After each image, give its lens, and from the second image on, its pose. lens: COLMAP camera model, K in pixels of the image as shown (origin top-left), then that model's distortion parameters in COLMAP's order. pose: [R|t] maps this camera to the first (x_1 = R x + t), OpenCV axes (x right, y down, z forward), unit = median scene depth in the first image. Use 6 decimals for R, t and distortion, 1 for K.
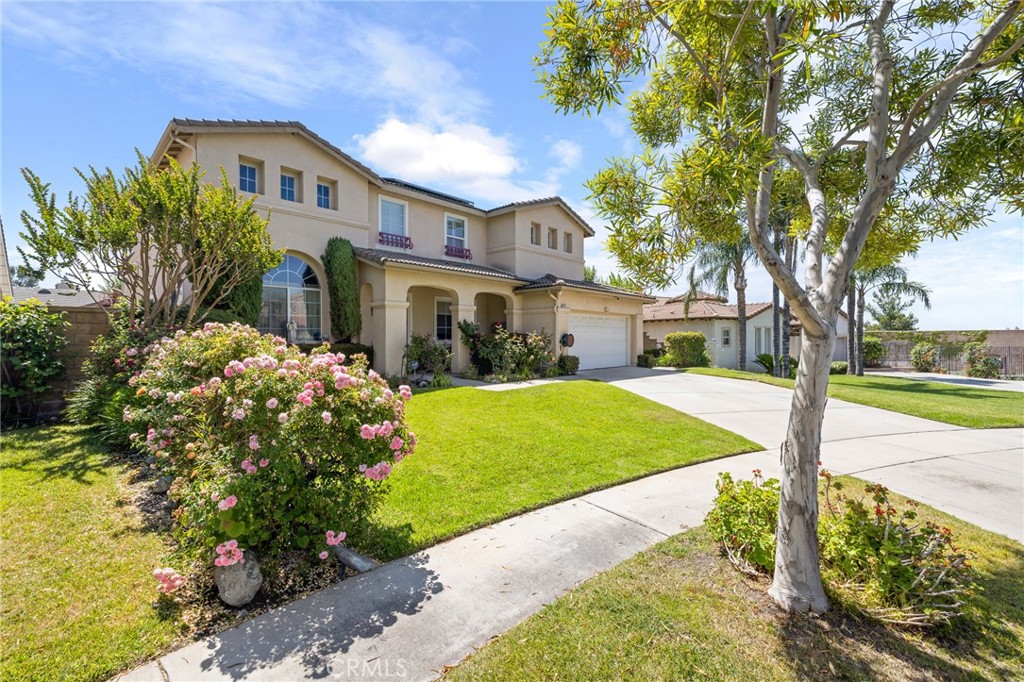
lens RADIAL K [[428.8, 0, 502.0], [0, 428.8, 335.2], [0, 0, 1]] dist [0.000126, 0.000278]
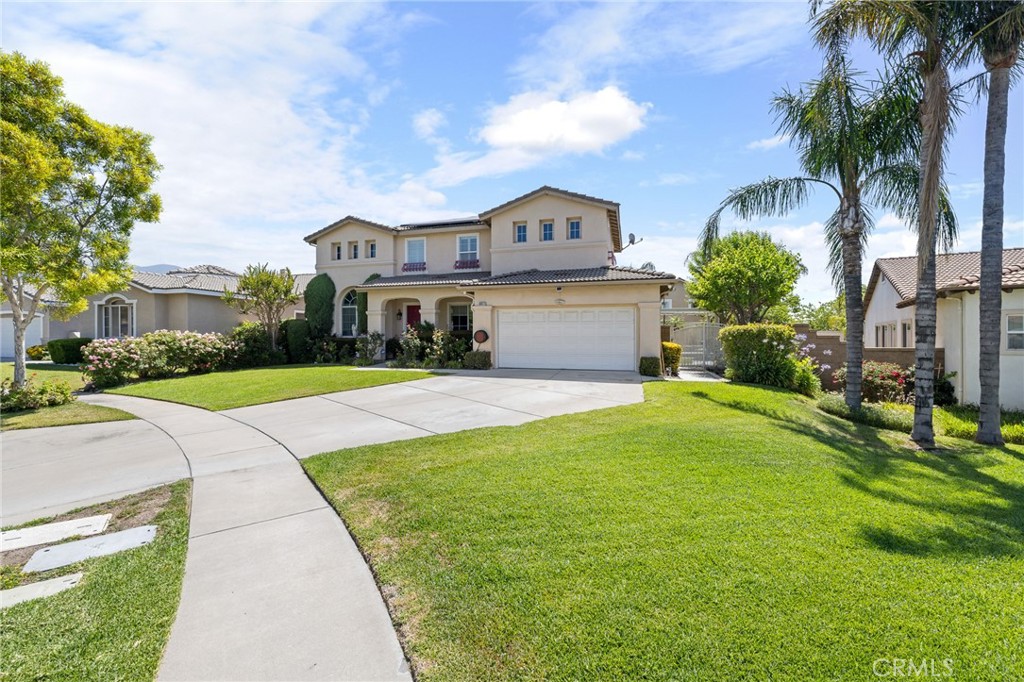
lens RADIAL K [[428.8, 0, 512.2], [0, 428.8, 339.7], [0, 0, 1]] dist [0.000126, 0.000278]
pose [[0.463838, 0.013305, -0.885820, 1.228498], [0.007196, 0.999798, 0.018785, 0.000780], [0.885891, -0.015088, 0.463648, 0.634406]]
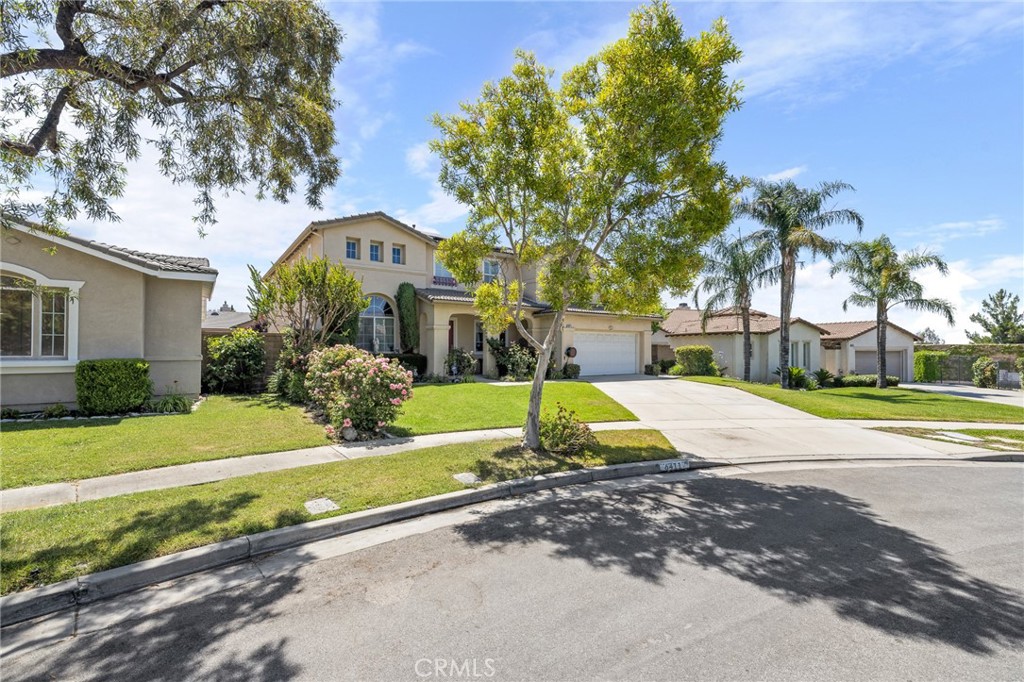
lens RADIAL K [[428.8, 0, 495.7], [0, 428.8, 344.1], [0, 0, 1]] dist [0.000126, 0.000278]
pose [[0.979441, 0.004643, -0.201676, 0.210668], [-0.005141, 0.999985, -0.001946, -0.010411], [0.201663, 0.002943, 0.979450, -0.370598]]
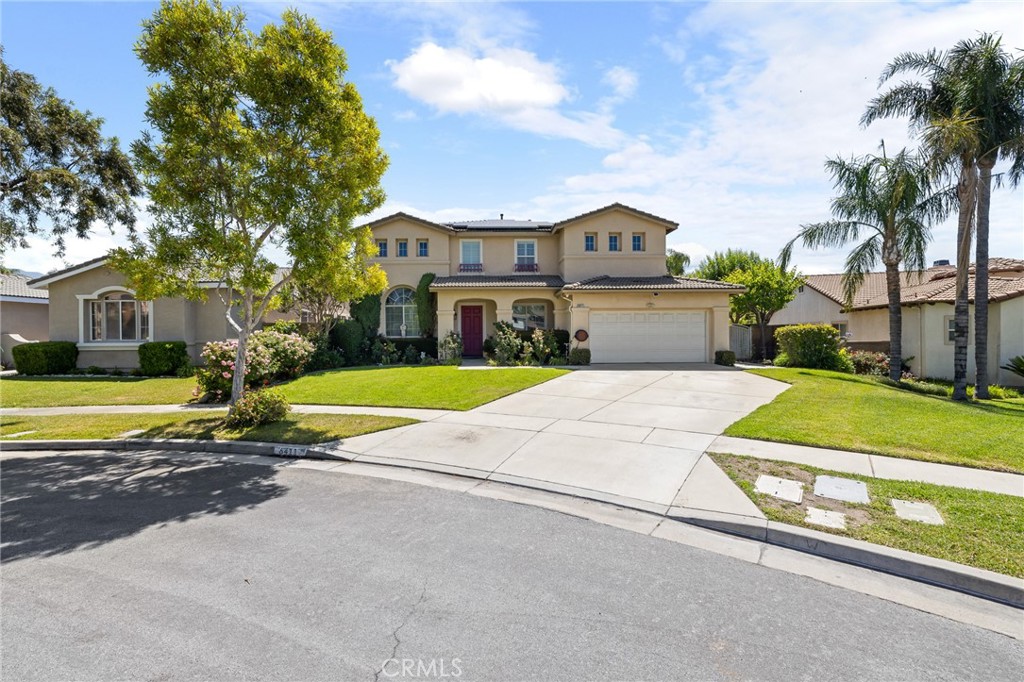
lens RADIAL K [[428.8, 0, 511.4], [0, 428.8, 338.8], [0, 0, 1]] dist [0.000126, 0.000278]
pose [[0.713509, 0.007174, -0.700610, 0.915128], [0.010572, 0.999724, 0.021003, -0.005830], [0.700567, -0.022392, 0.713235, 0.037921]]
